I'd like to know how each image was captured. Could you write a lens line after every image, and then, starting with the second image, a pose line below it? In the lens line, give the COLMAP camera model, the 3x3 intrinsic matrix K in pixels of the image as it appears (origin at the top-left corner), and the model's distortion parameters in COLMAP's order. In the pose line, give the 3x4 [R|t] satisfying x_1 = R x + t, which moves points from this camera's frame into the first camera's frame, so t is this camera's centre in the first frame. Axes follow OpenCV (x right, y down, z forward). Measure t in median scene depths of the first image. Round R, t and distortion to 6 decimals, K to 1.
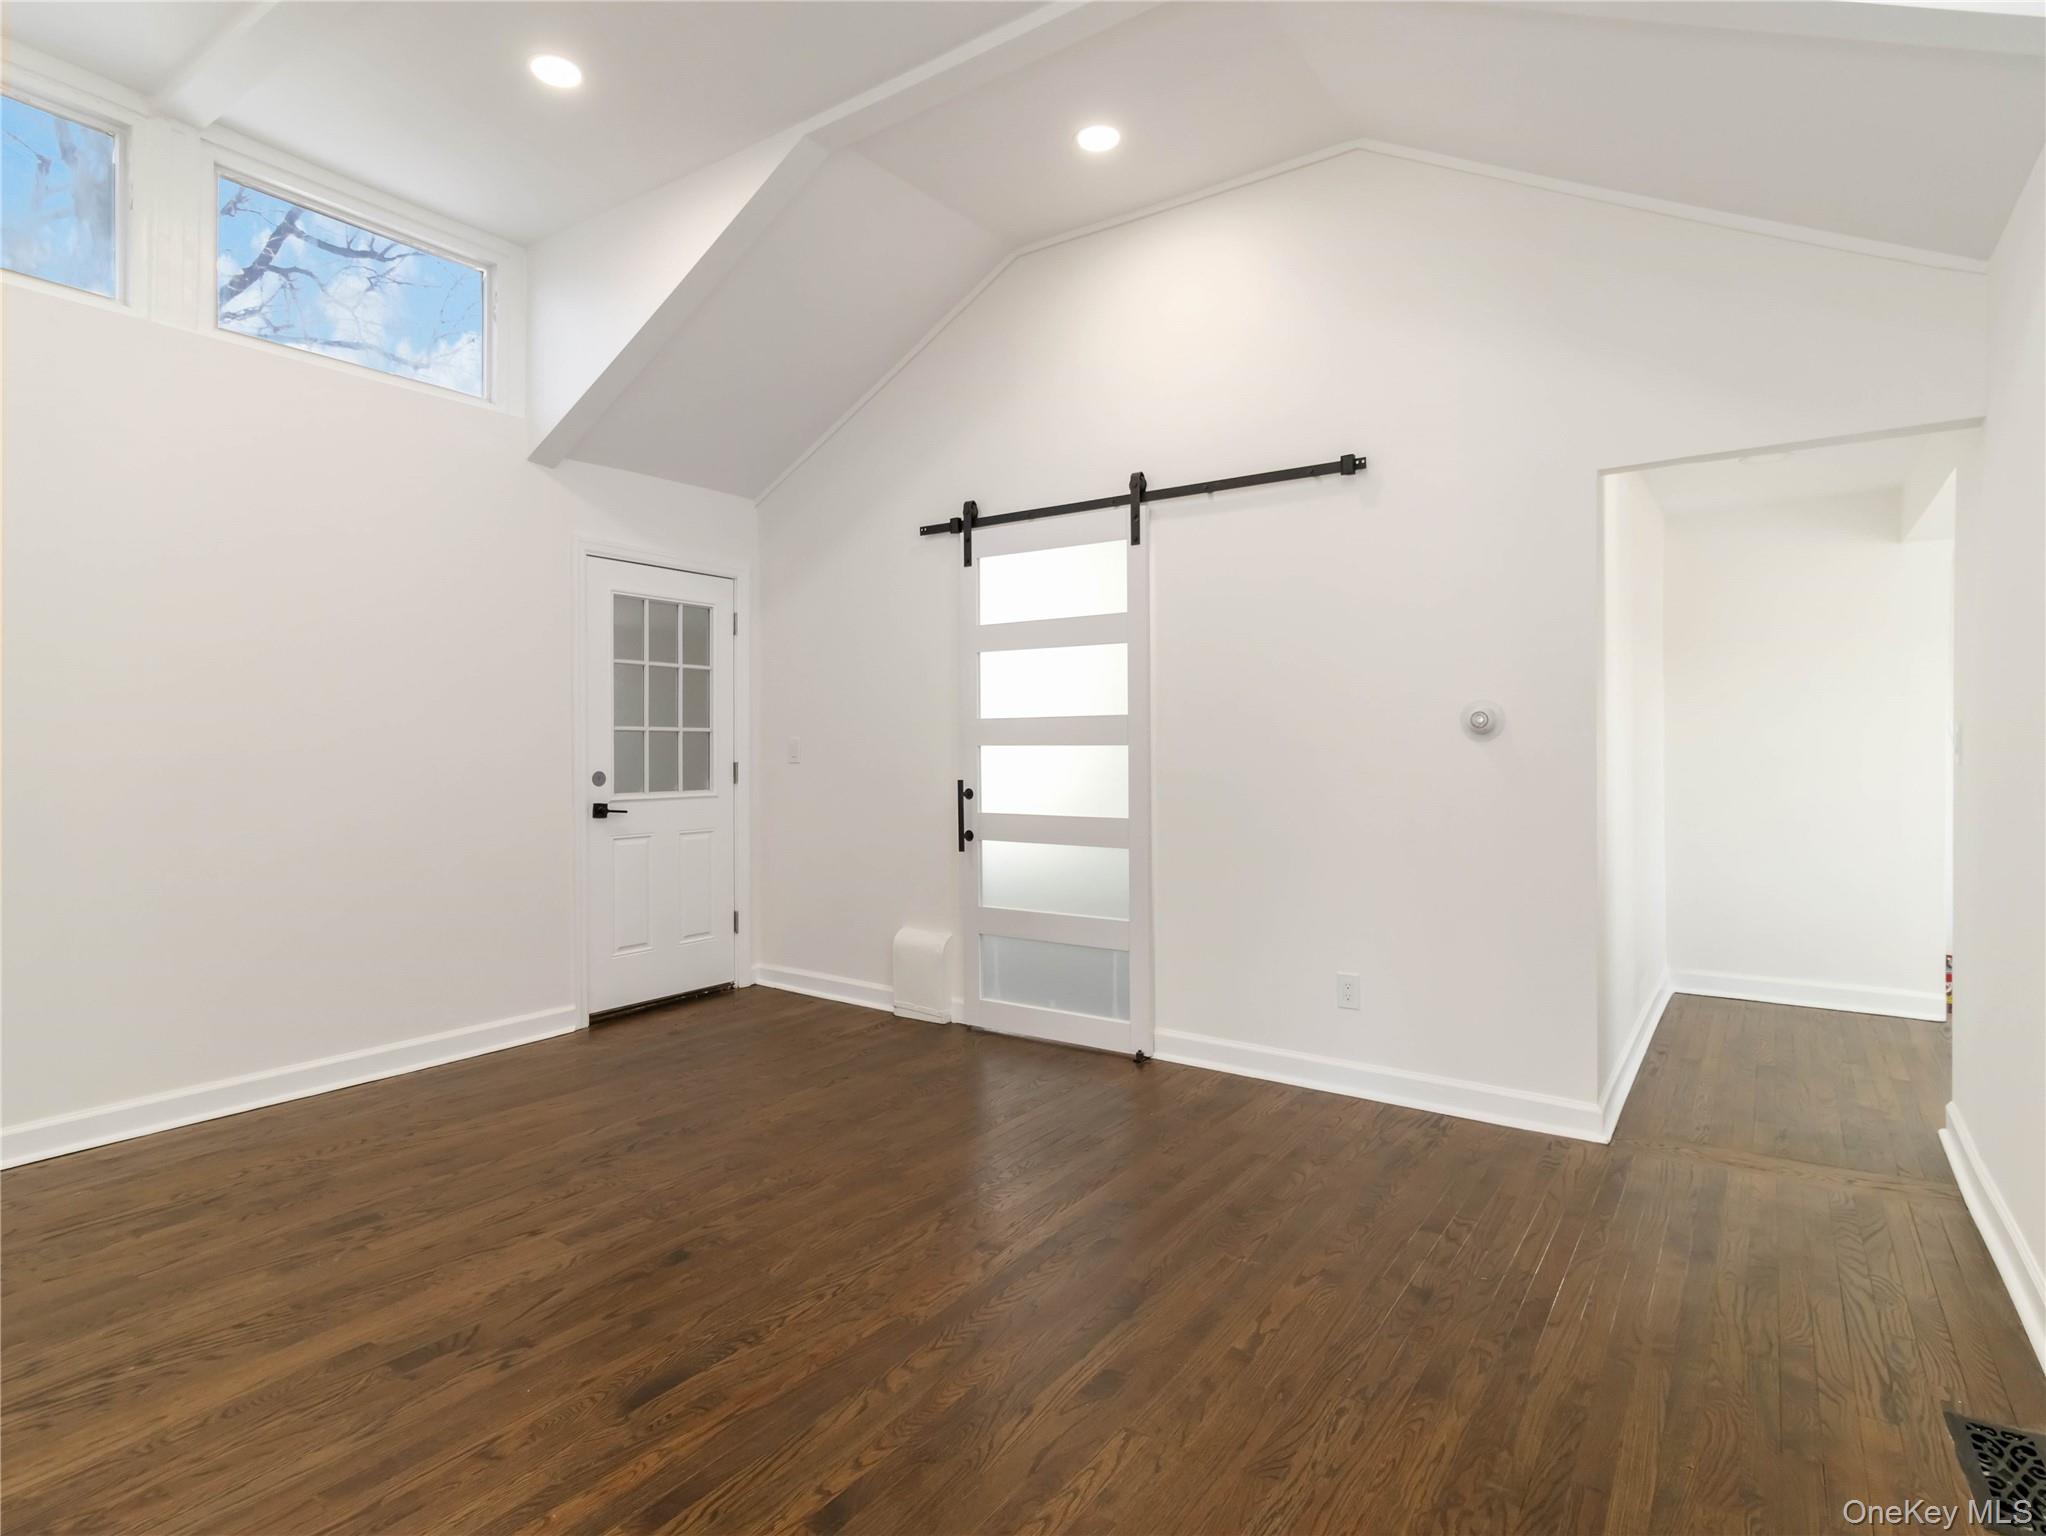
lens RADIAL K [[1072.4, 0, 1021.7], [0, 1072.4, 735.8], [0, 0, 1]] dist [0.001426, -0.000541]
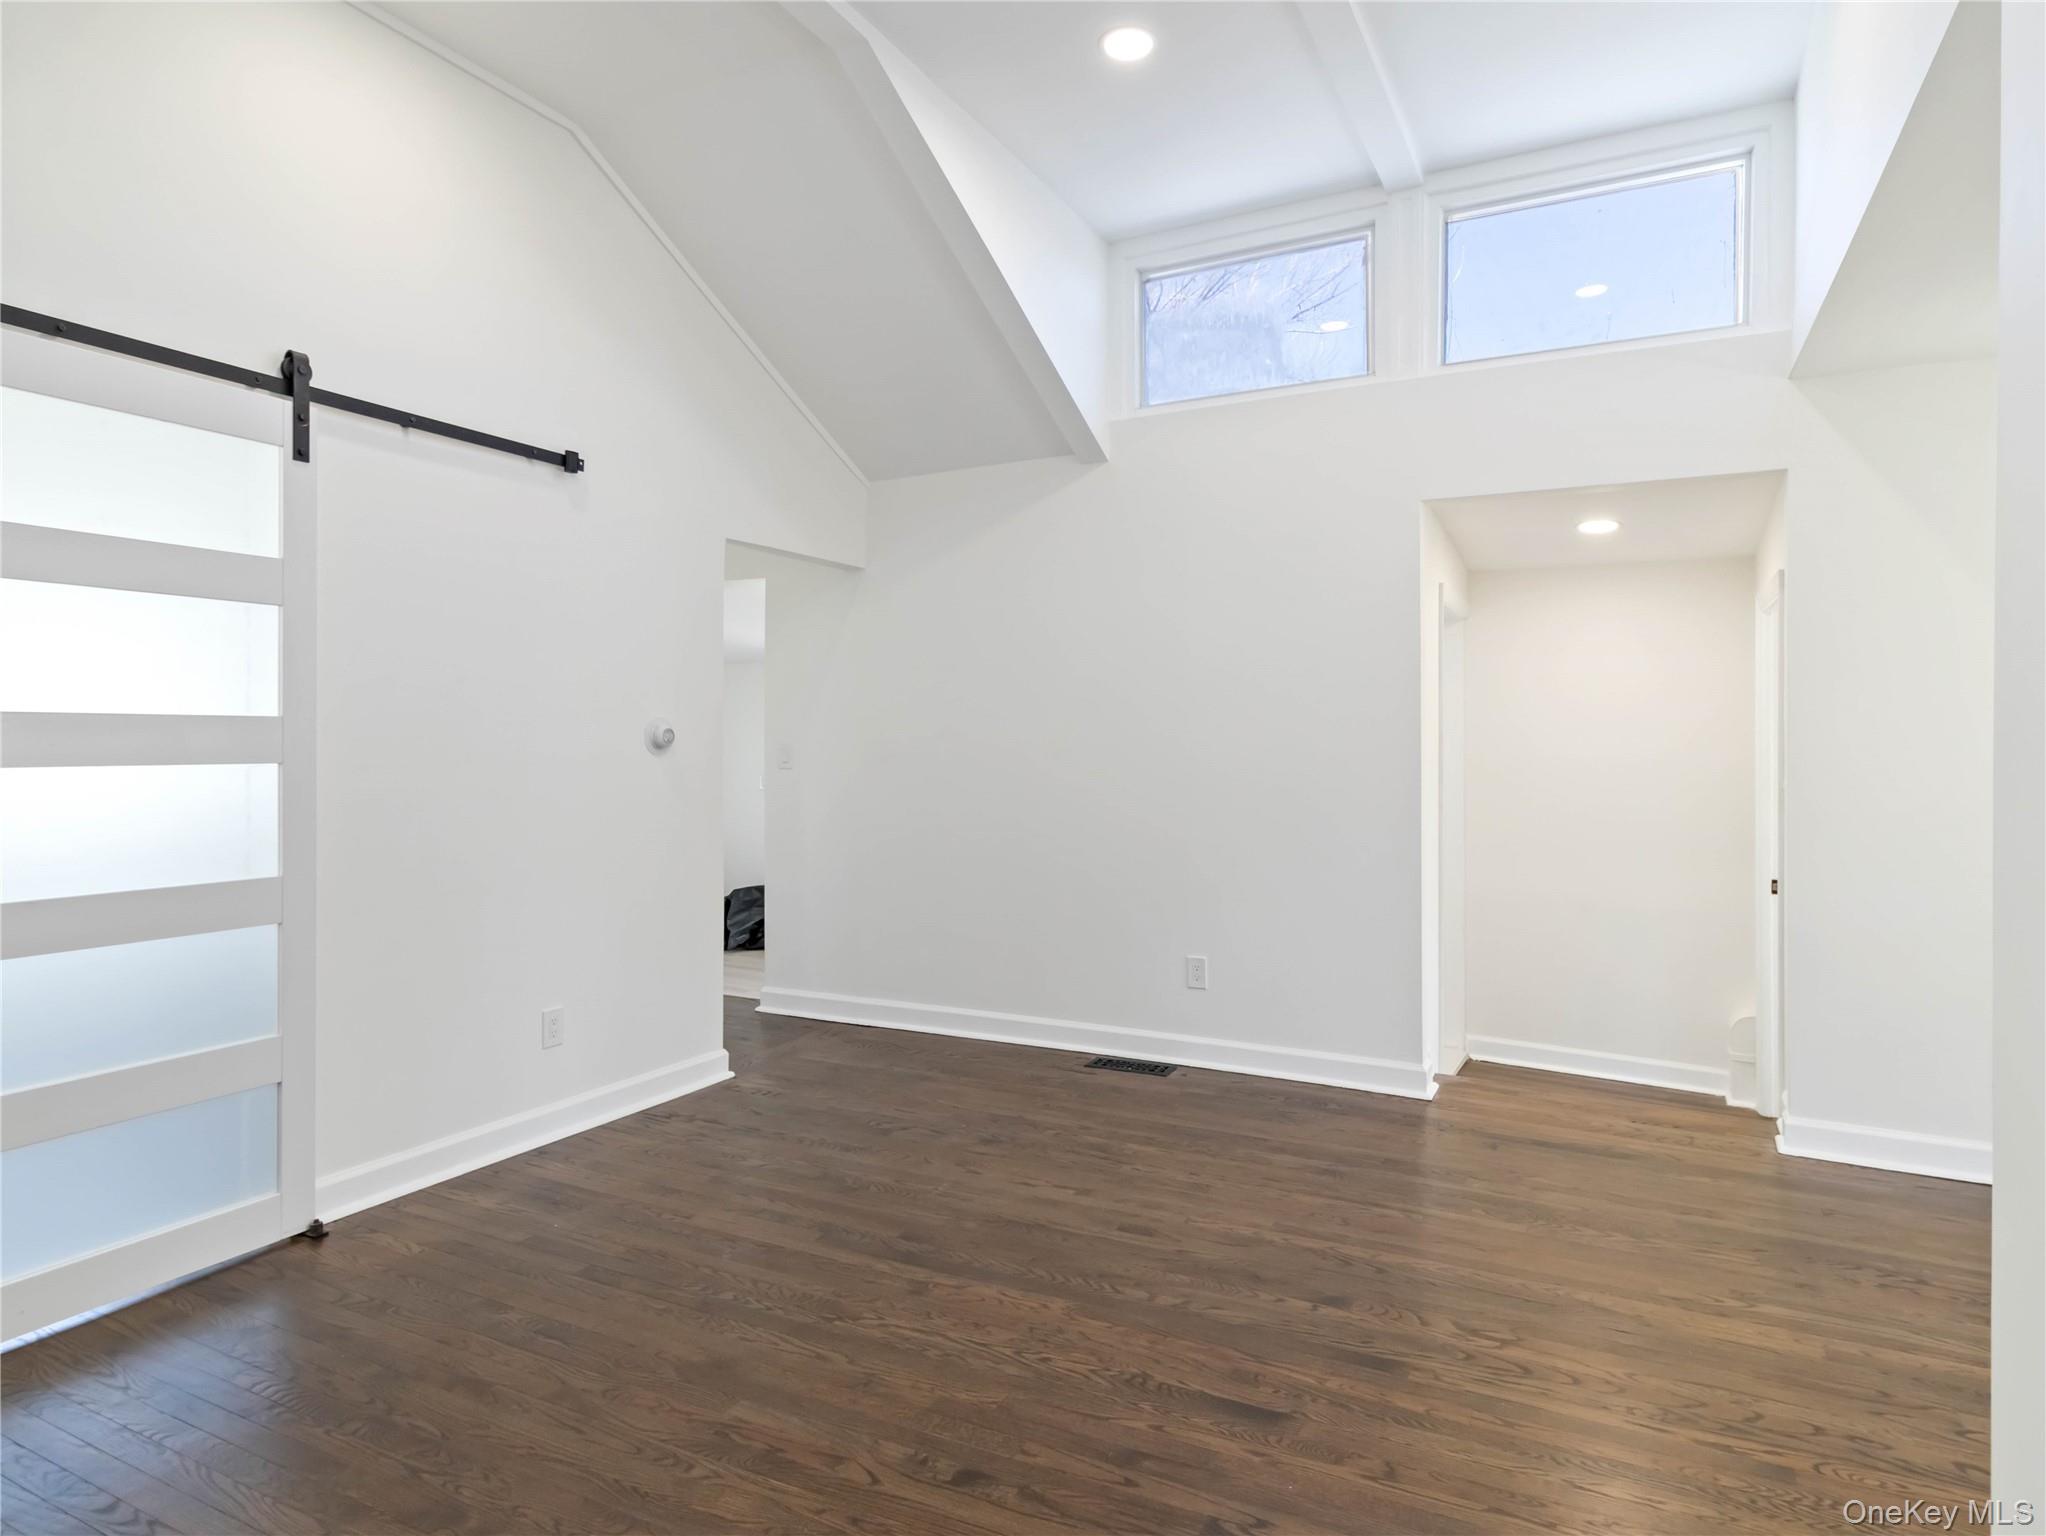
lens RADIAL K [[1157.2, 0, 1061.7], [0, 1157.2, 733.8], [0, 0, 1]] dist [-0.000306, -0.000647]
pose [[-0.145518, 0.014923, 0.989243, -0.940631], [-0.007235, 0.999843, -0.016147, -0.002242], [-0.989329, -0.009507, -0.145387, 0.898641]]
